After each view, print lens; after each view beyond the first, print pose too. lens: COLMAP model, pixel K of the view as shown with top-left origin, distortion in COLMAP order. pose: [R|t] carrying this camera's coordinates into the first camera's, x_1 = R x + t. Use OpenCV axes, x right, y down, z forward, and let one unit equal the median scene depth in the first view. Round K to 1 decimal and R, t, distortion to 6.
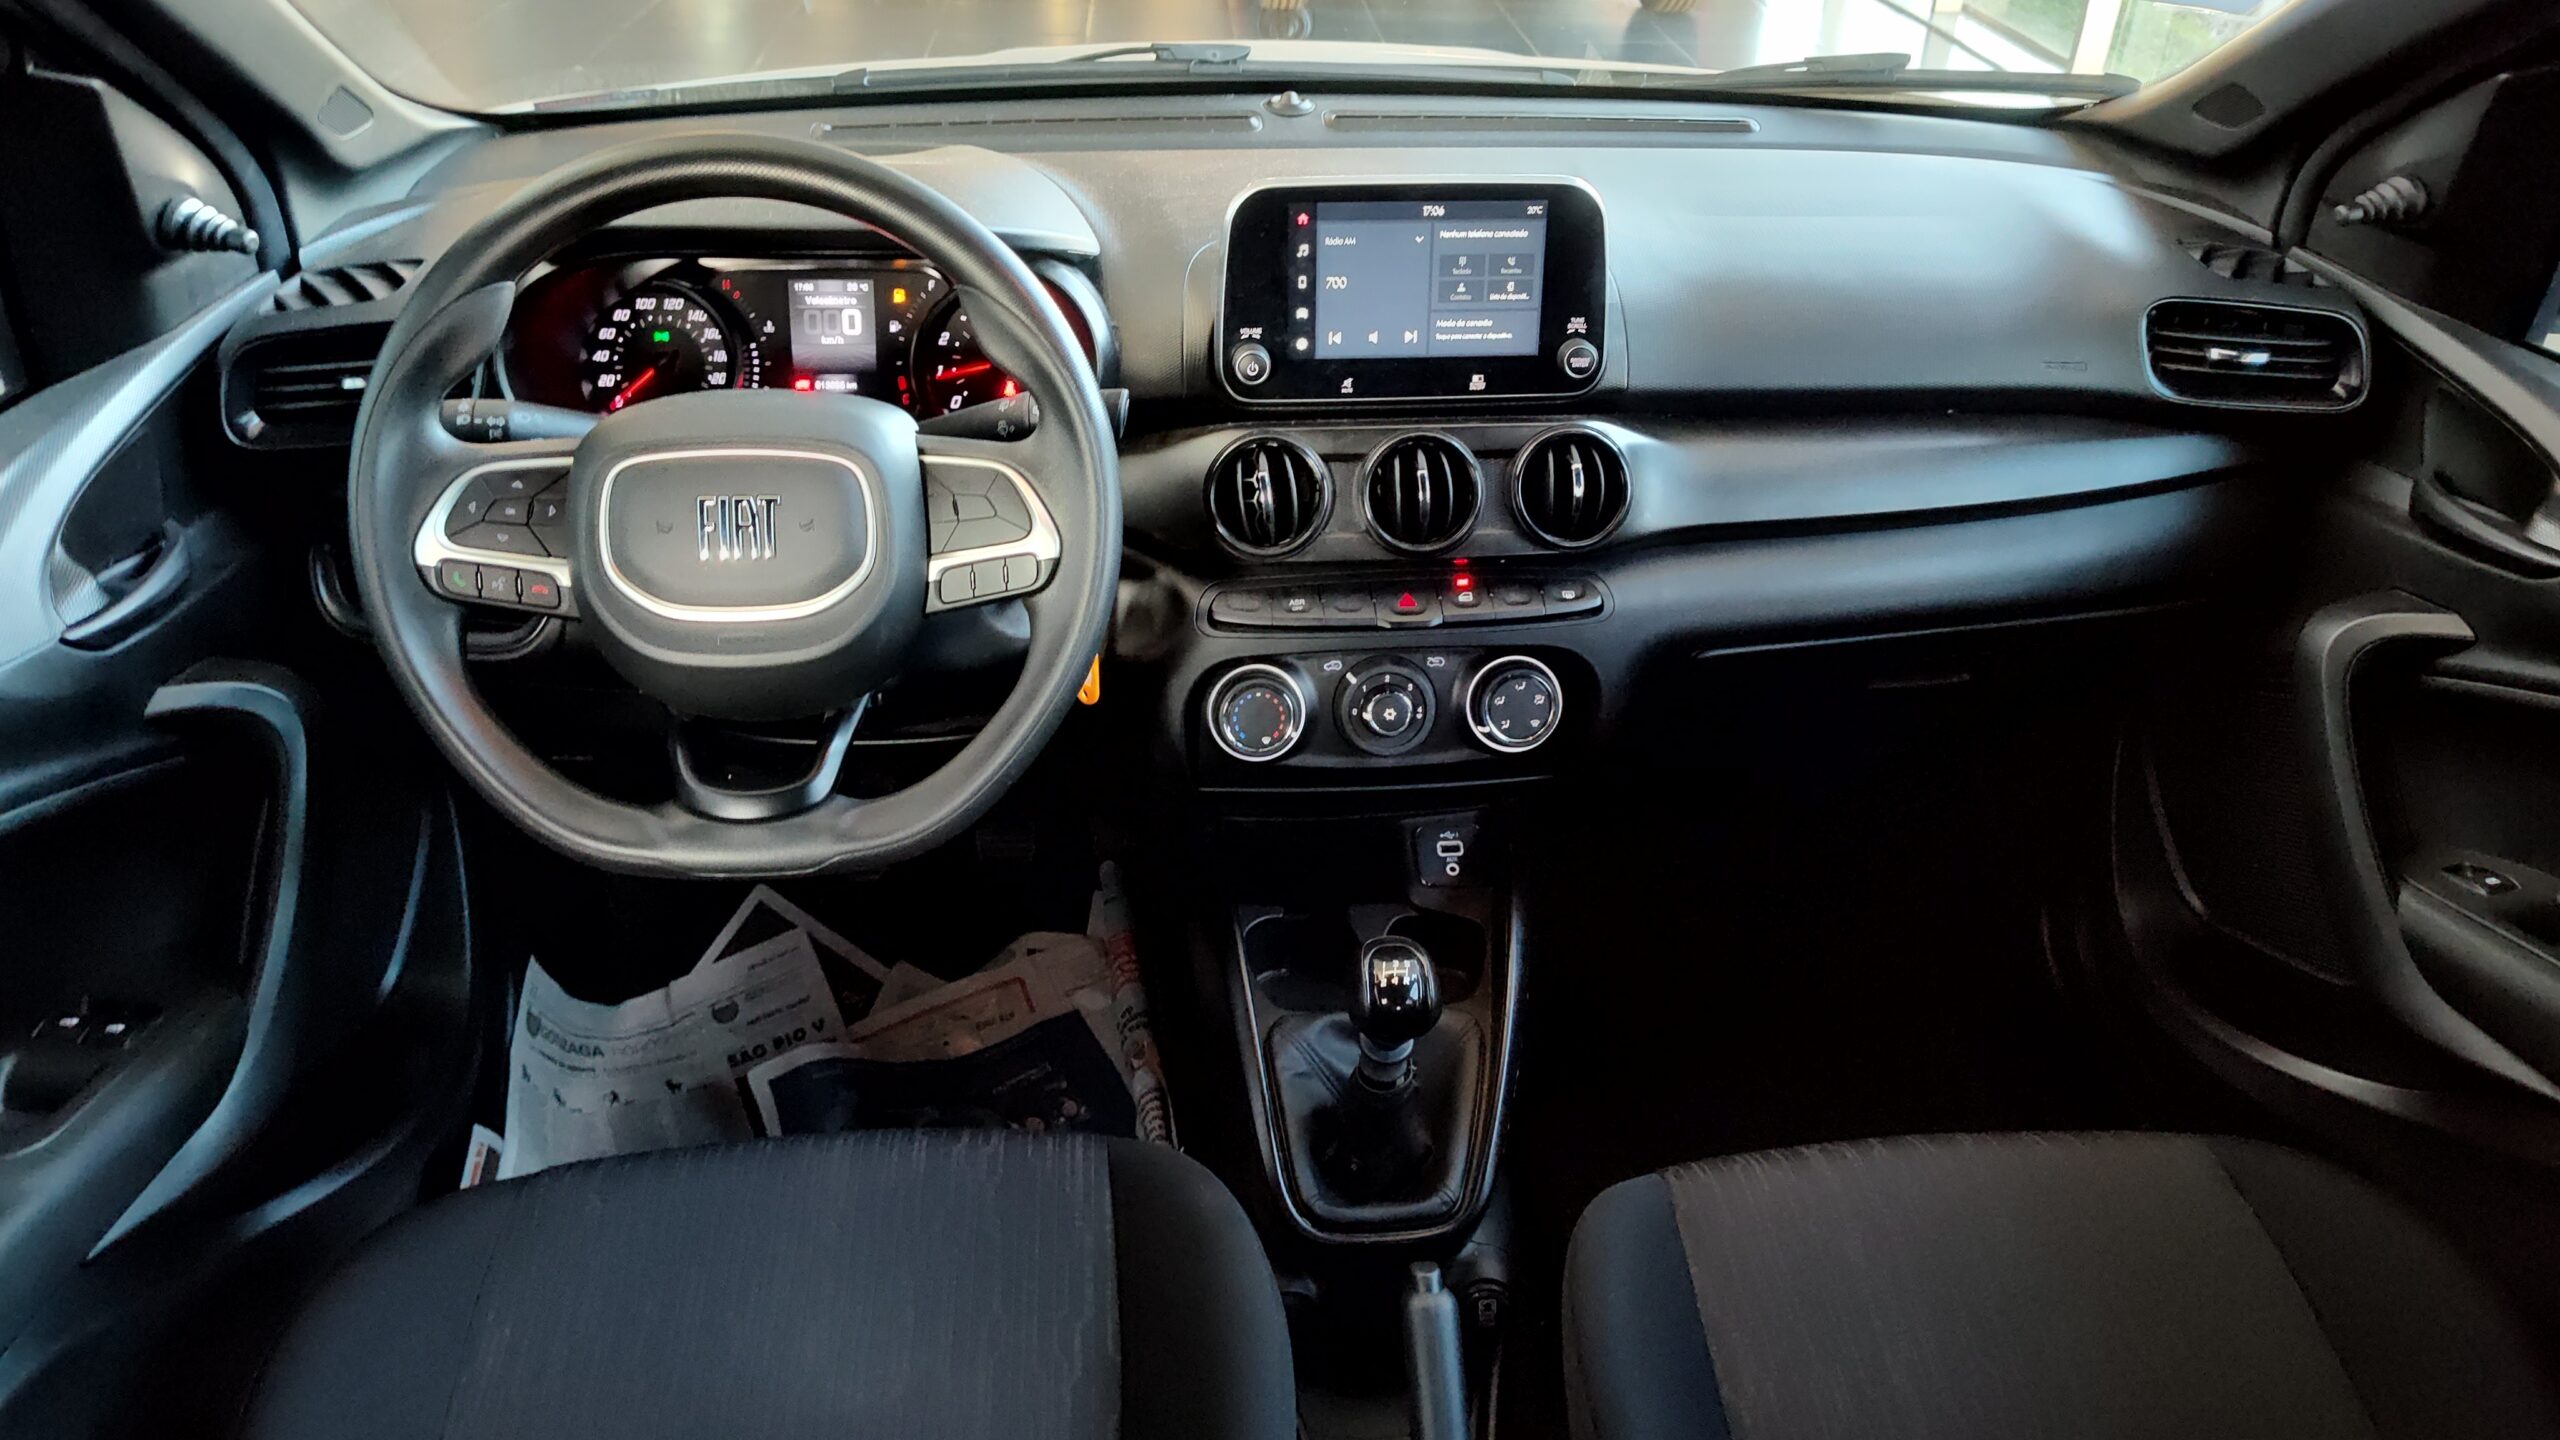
lens RADIAL K [[1822.0, 0, 1279.1], [0, 1822.0, 707.0], [0, 0, 1]] dist [0.028401, -0.044053]
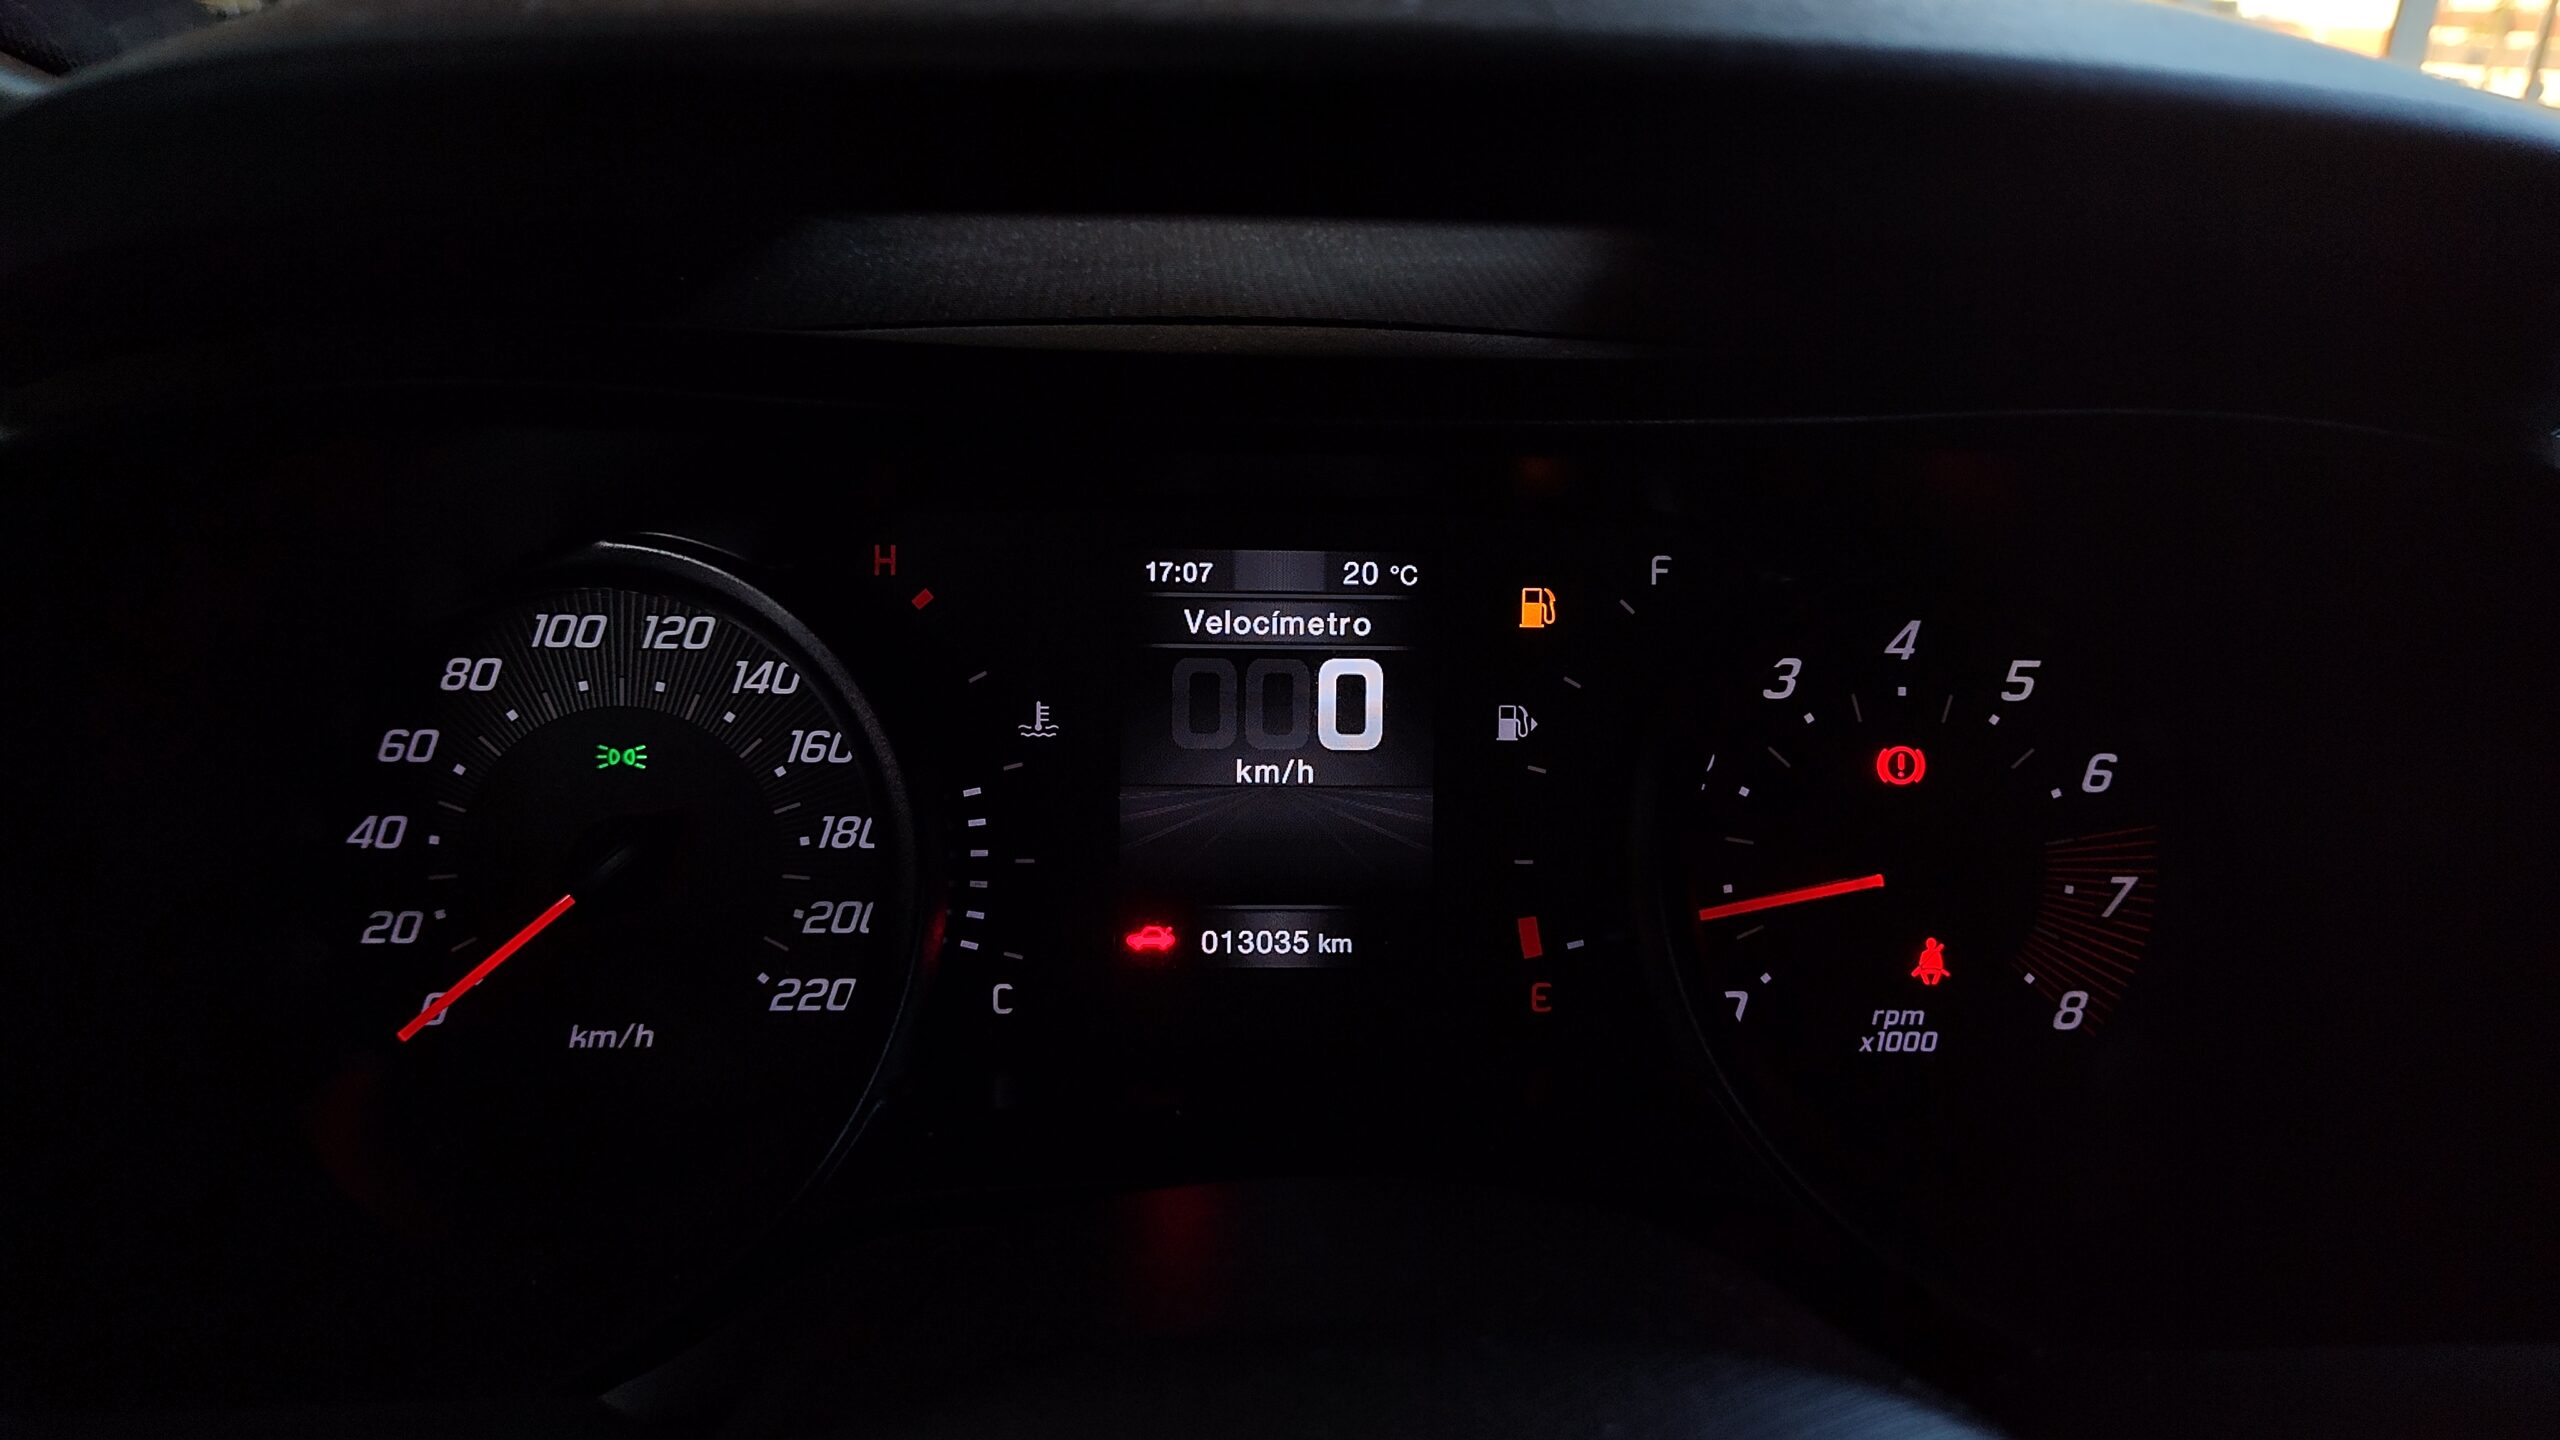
lens RADIAL K [[1822.0, 0, 1287.7], [0, 1822.0, 723.2], [0, 0, 1]] dist [0.028401, -0.044053]
pose [[0.999793, 0.009480, -0.017983, -0.254318], [-0.012502, 0.984282, -0.176161, -0.172939], [0.016031, 0.176350, 0.984197, 0.792989]]
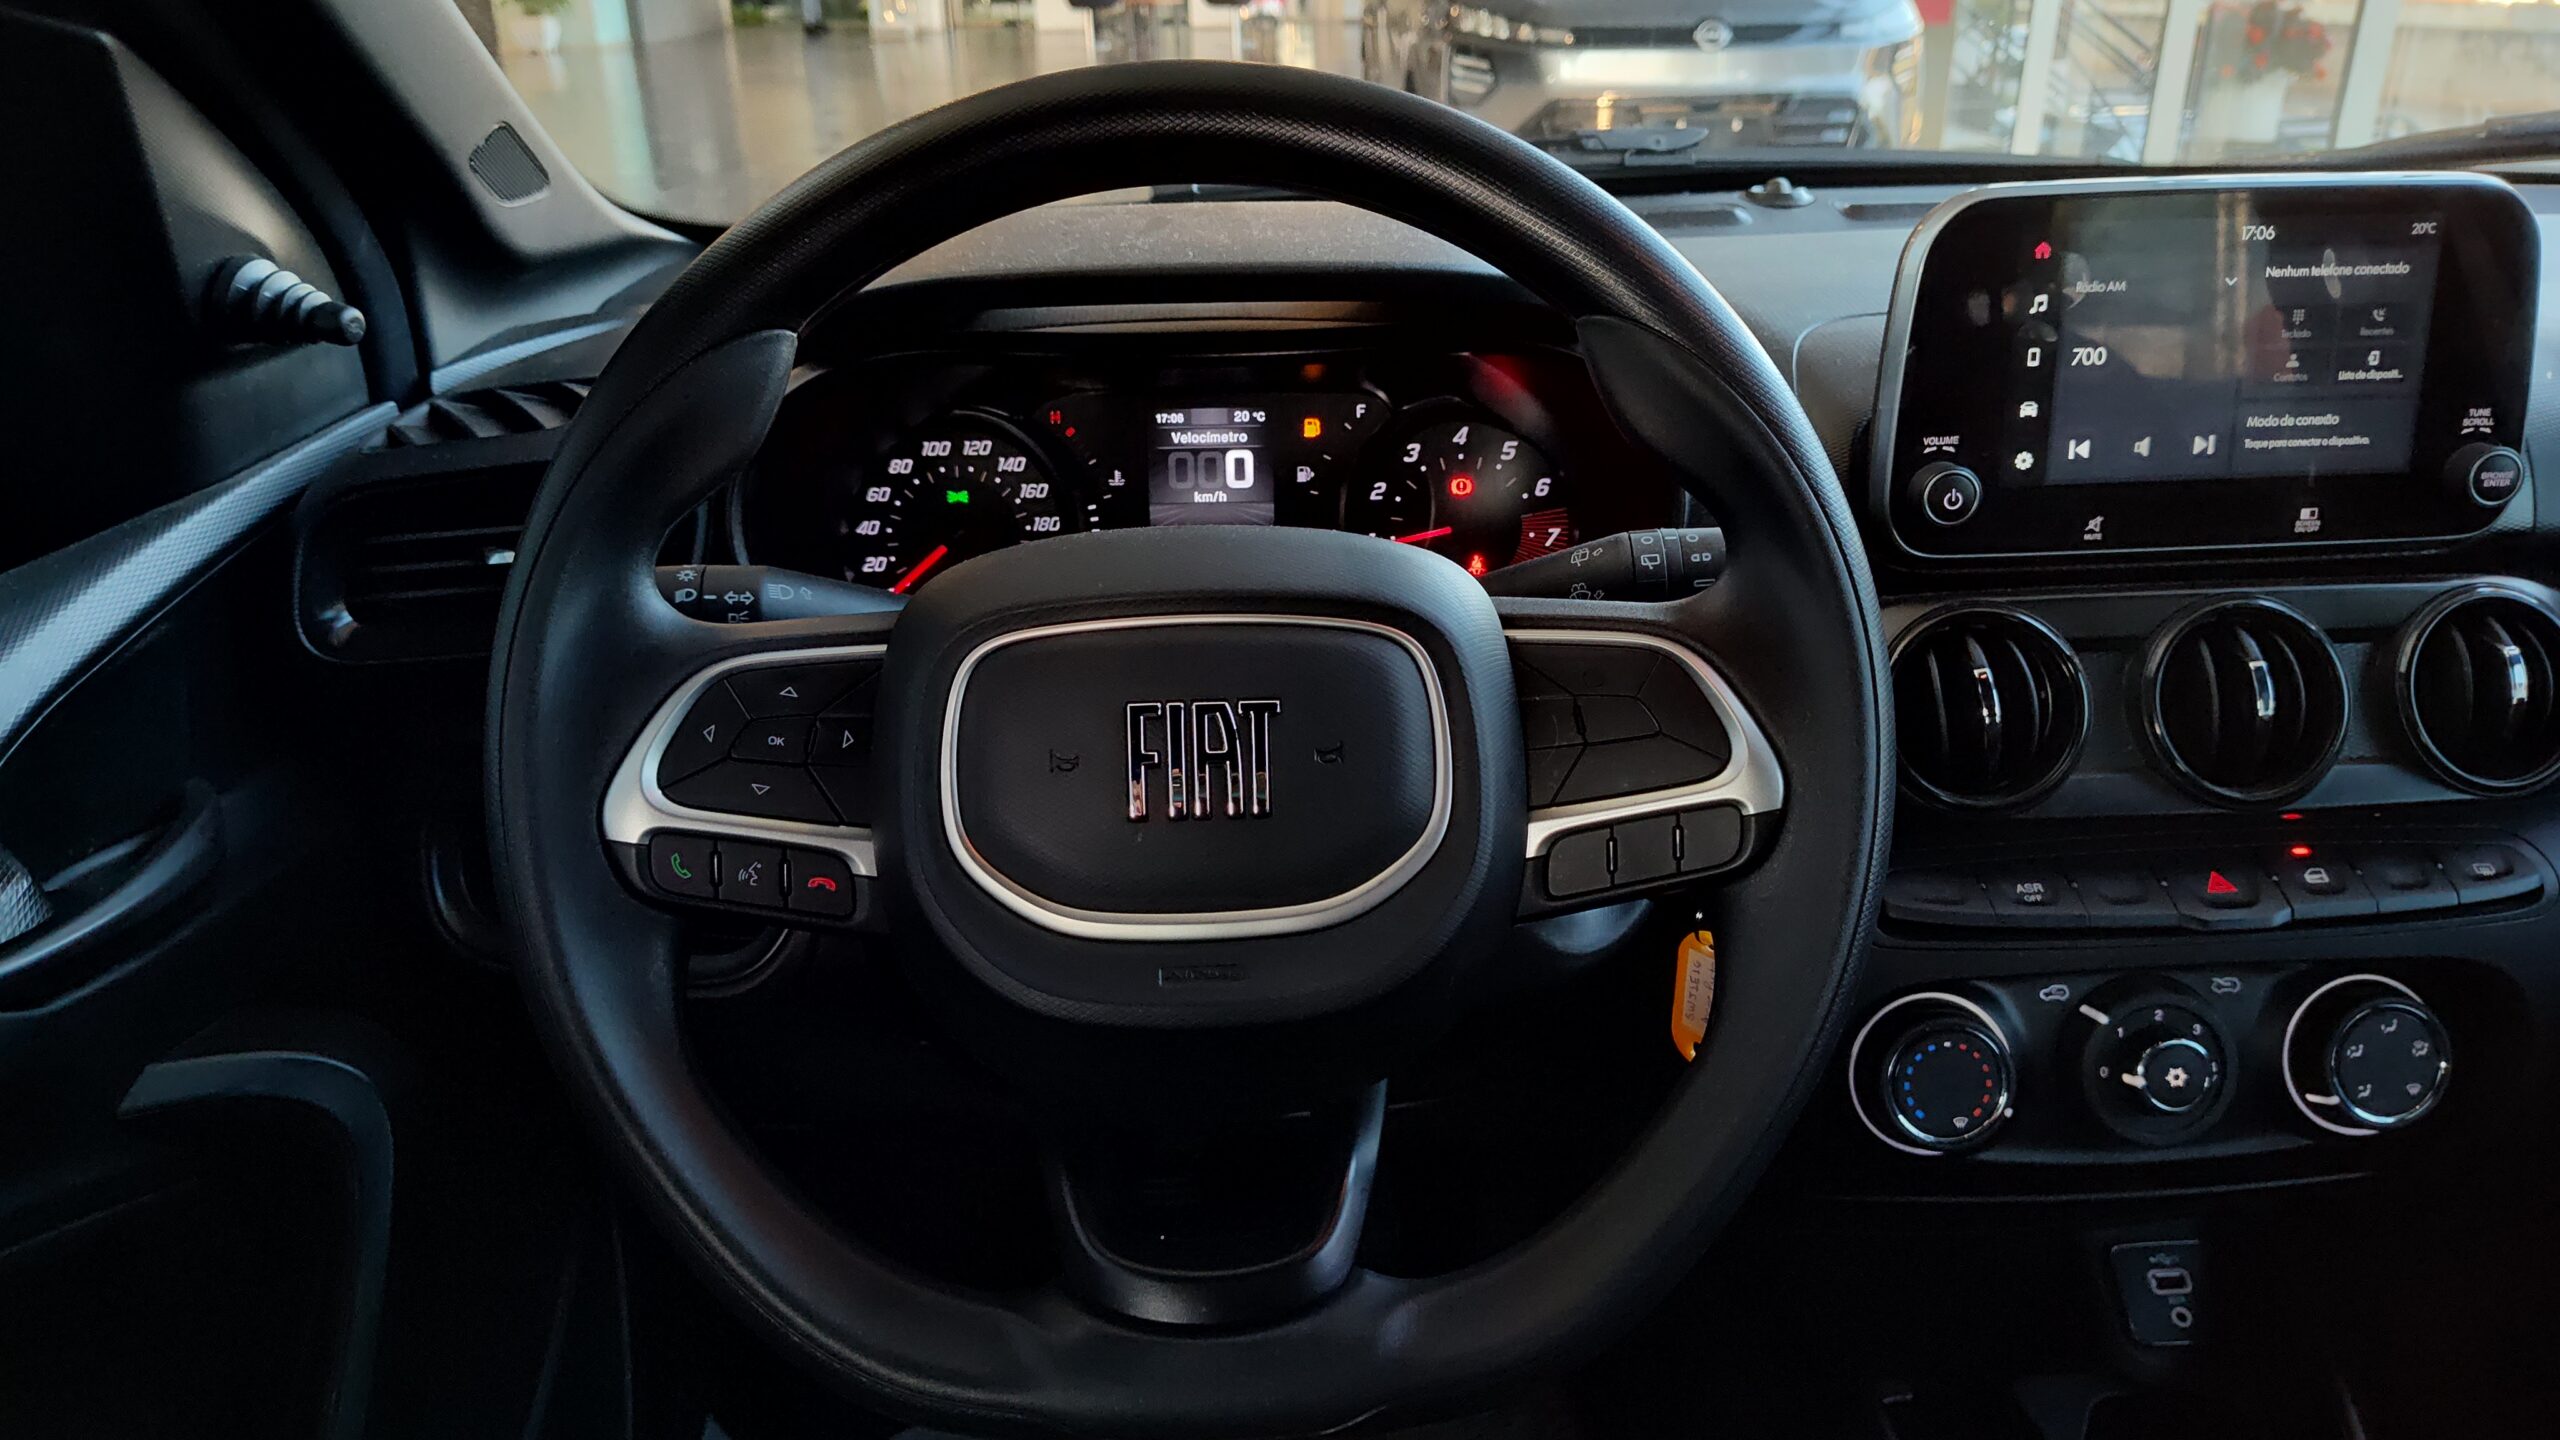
lens RADIAL K [[1822.0, 0, 1261.2], [0, 1822.0, 734.6], [0, 0, 1]] dist [0.028401, -0.044053]
pose [[0.997635, -0.017723, -0.066414, -0.196715], [0.008377, 0.990336, -0.138435, -0.026727], [0.068225, 0.137552, 0.988142, 0.388649]]
